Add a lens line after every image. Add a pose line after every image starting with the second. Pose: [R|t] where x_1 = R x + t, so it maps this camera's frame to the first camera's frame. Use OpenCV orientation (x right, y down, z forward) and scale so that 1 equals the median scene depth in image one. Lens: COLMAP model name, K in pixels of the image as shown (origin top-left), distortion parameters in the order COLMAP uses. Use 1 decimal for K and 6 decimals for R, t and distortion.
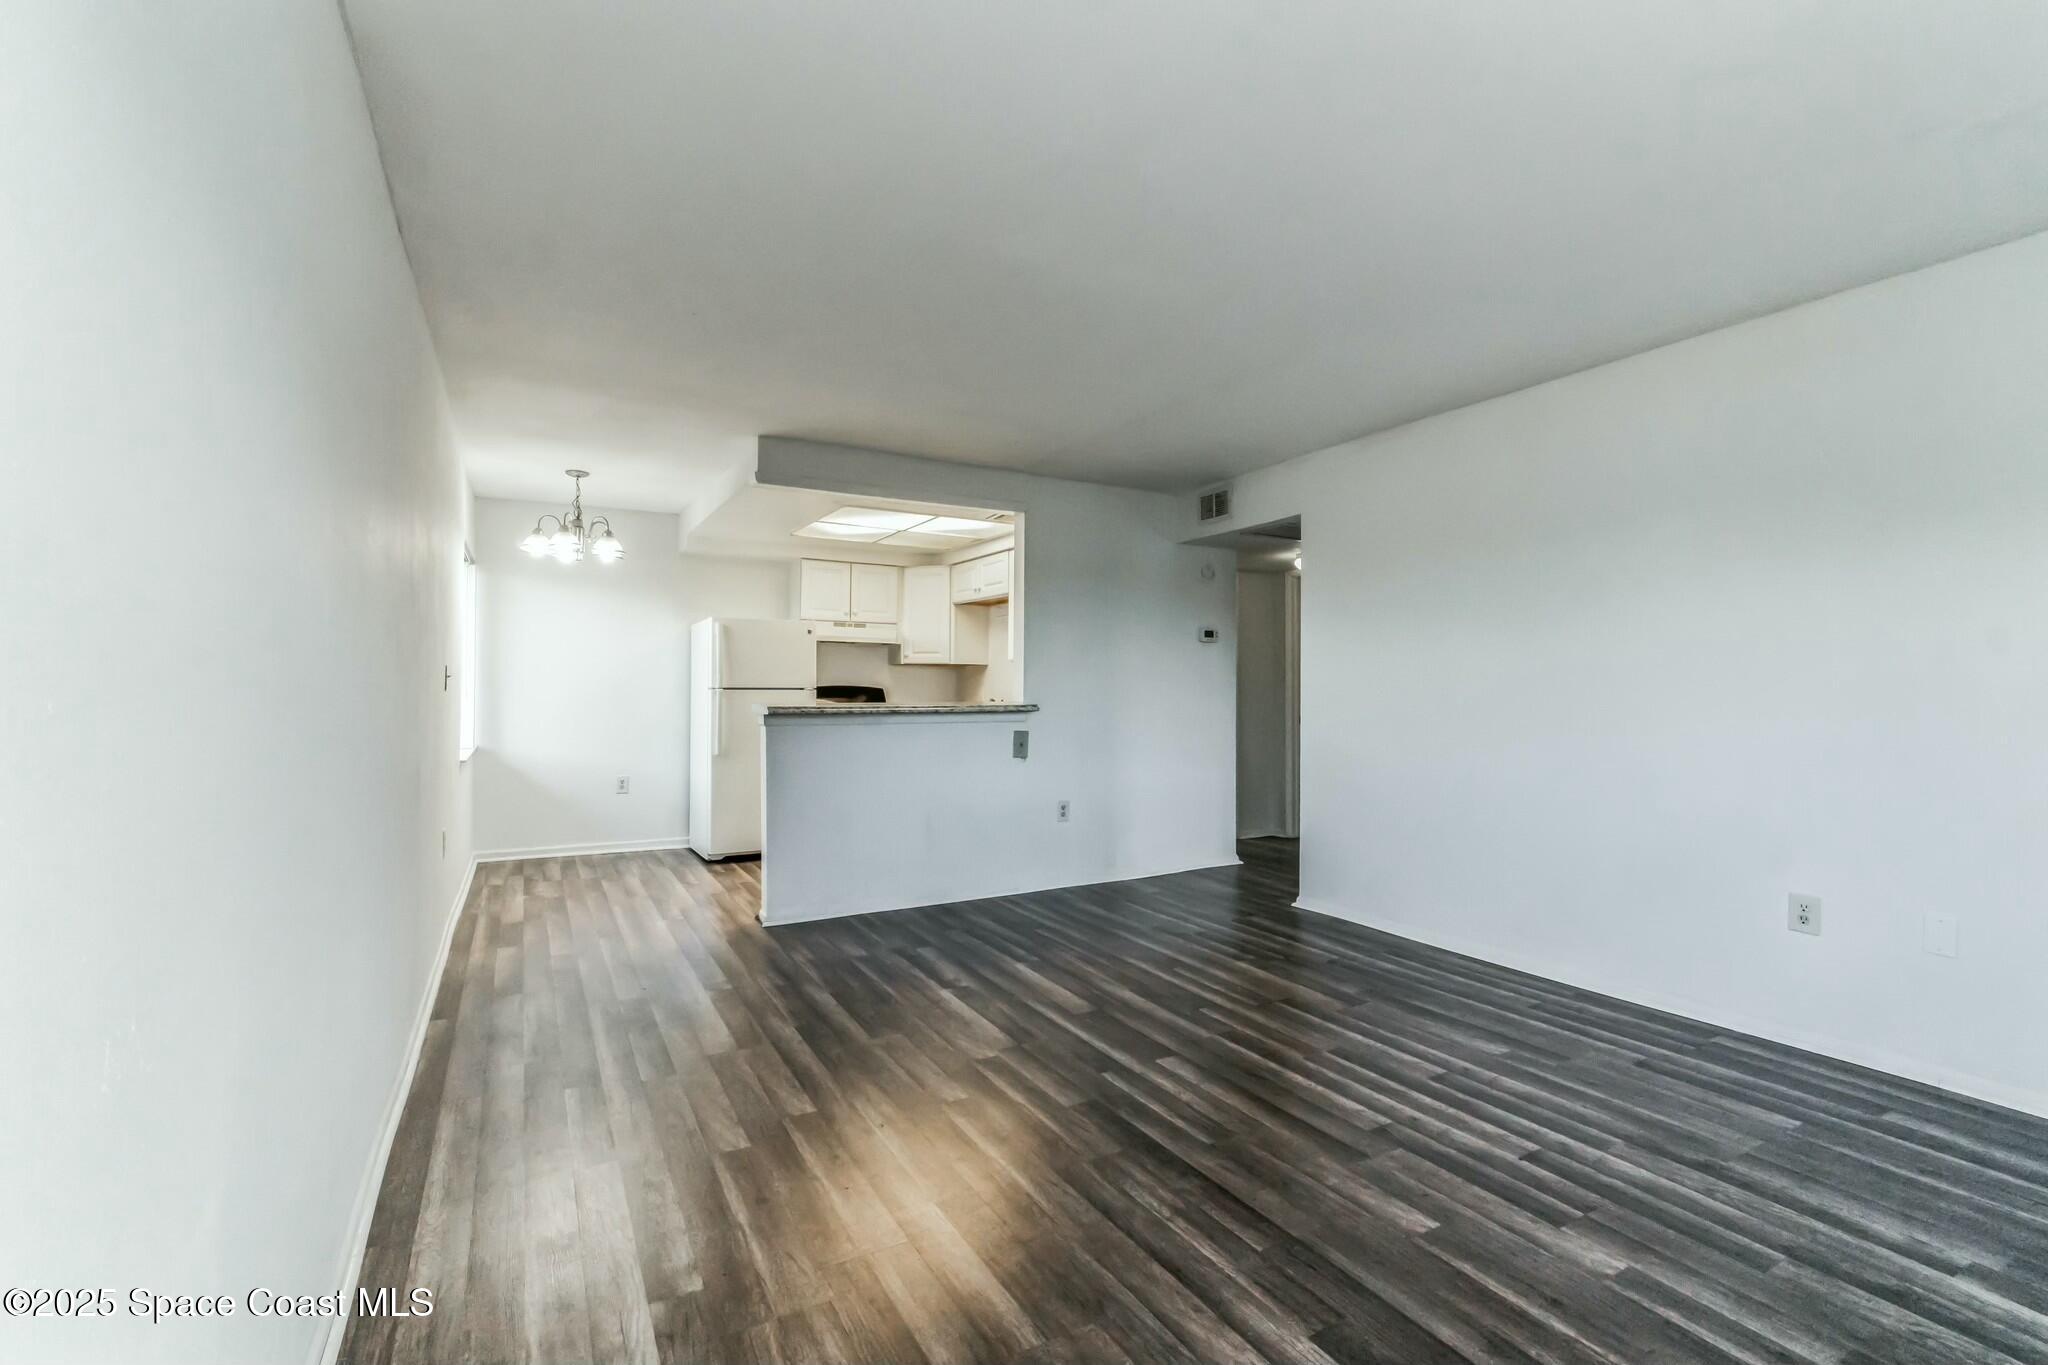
lens RADIAL K [[888.7, 0, 1032.3], [0, 888.7, 679.7], [0, 0, 1]] dist [-0.003442, 0.000975]
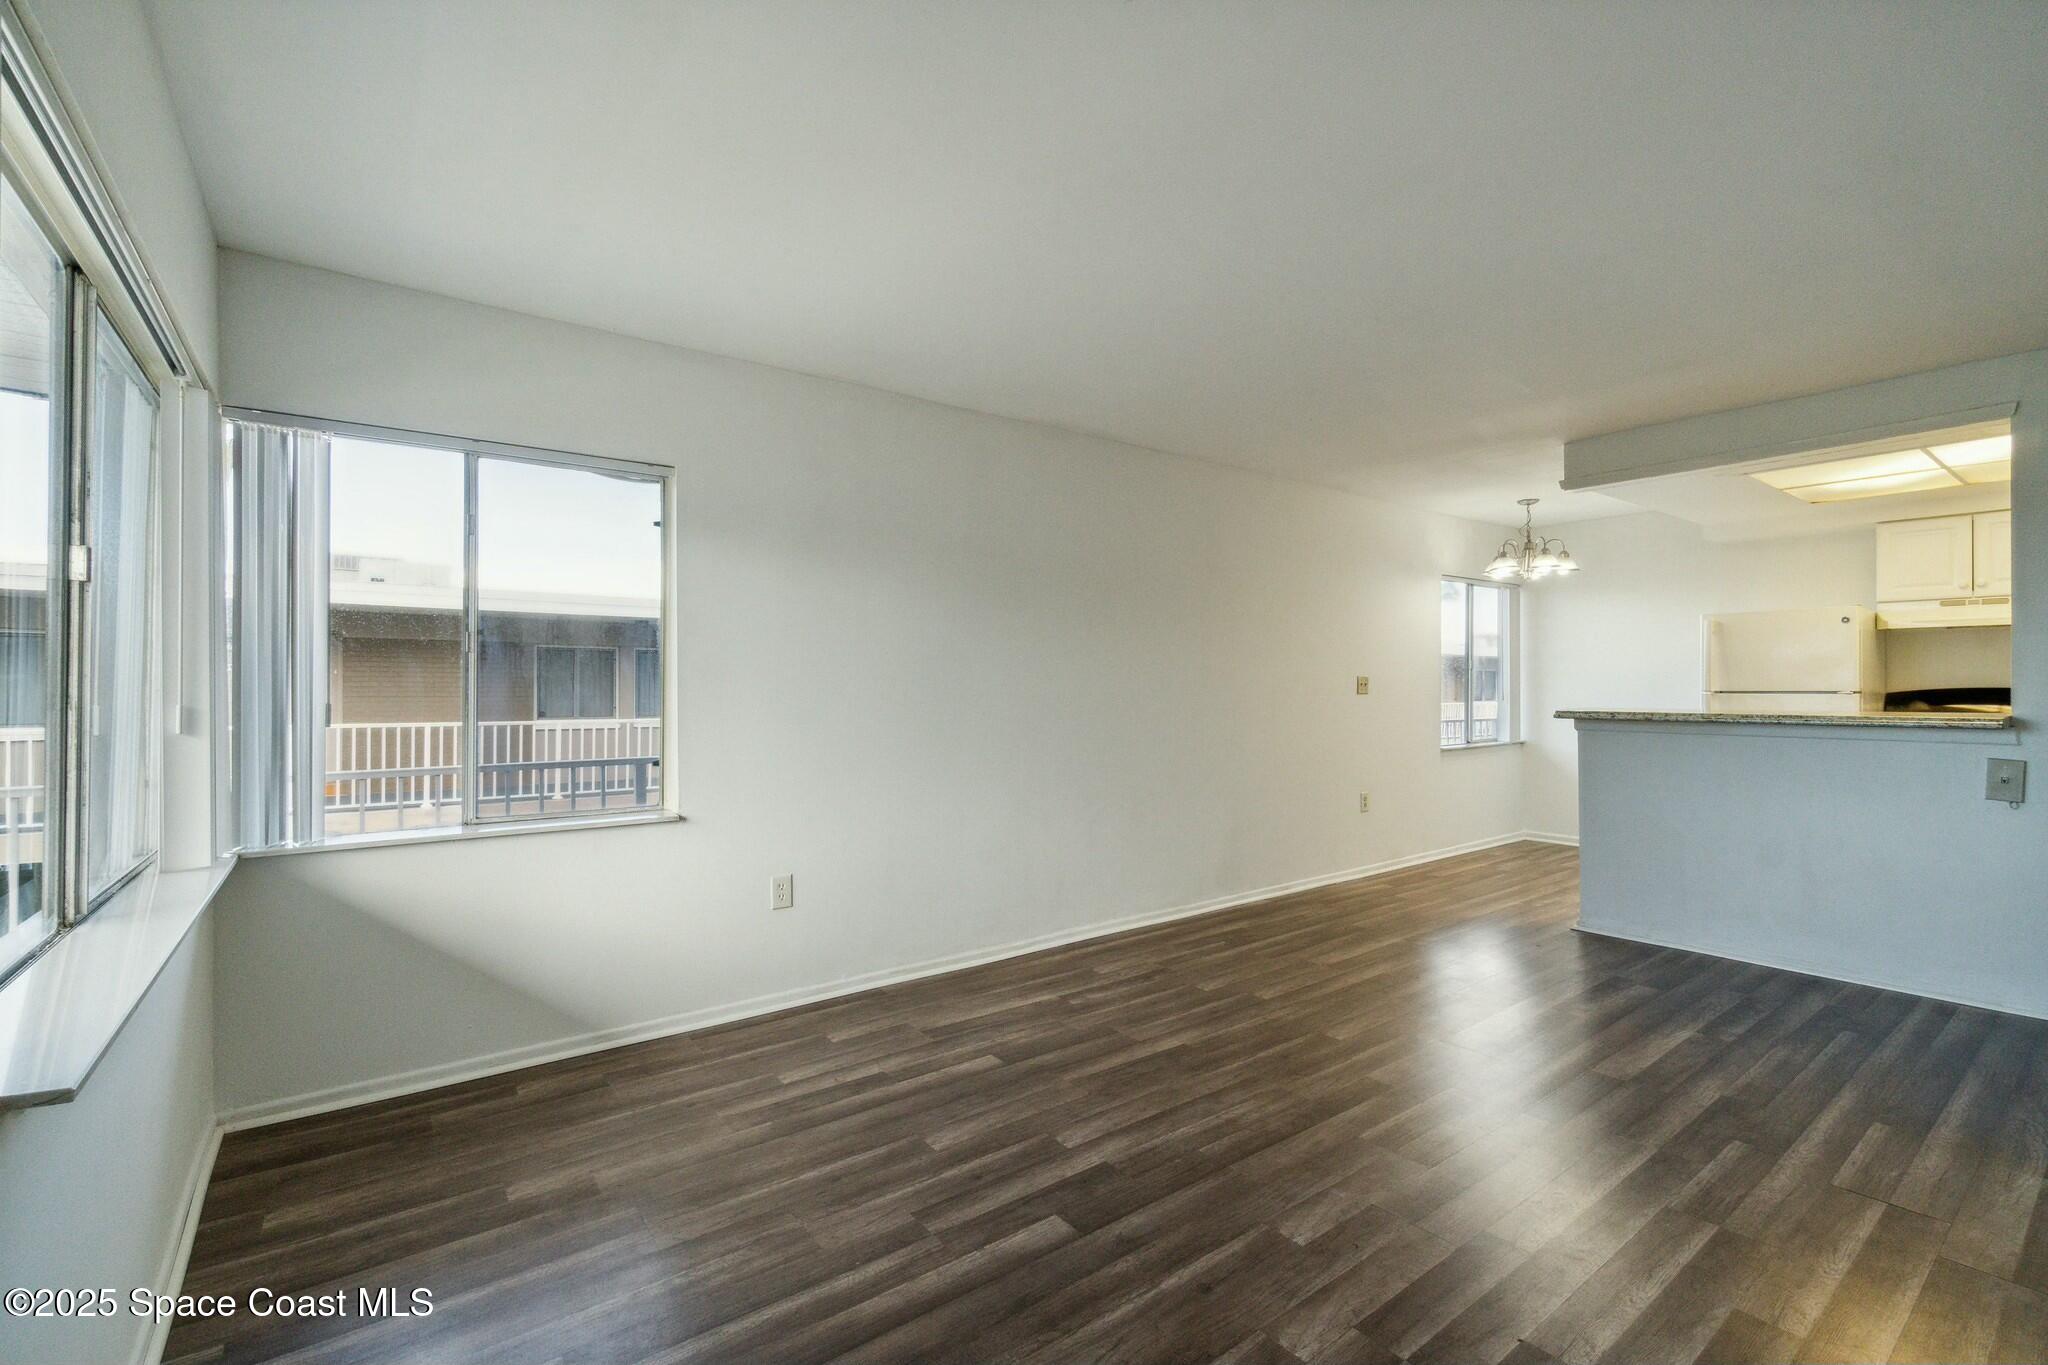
lens RADIAL K [[888.7, 0, 1032.3], [0, 888.7, 679.7], [0, 0, 1]] dist [-0.003442, 0.000975]
pose [[0.151056, -0.012807, -0.988442, 0.784178], [0.010564, 0.999880, -0.011340, 0.000099], [0.988469, -0.008729, 0.151173, 0.318729]]
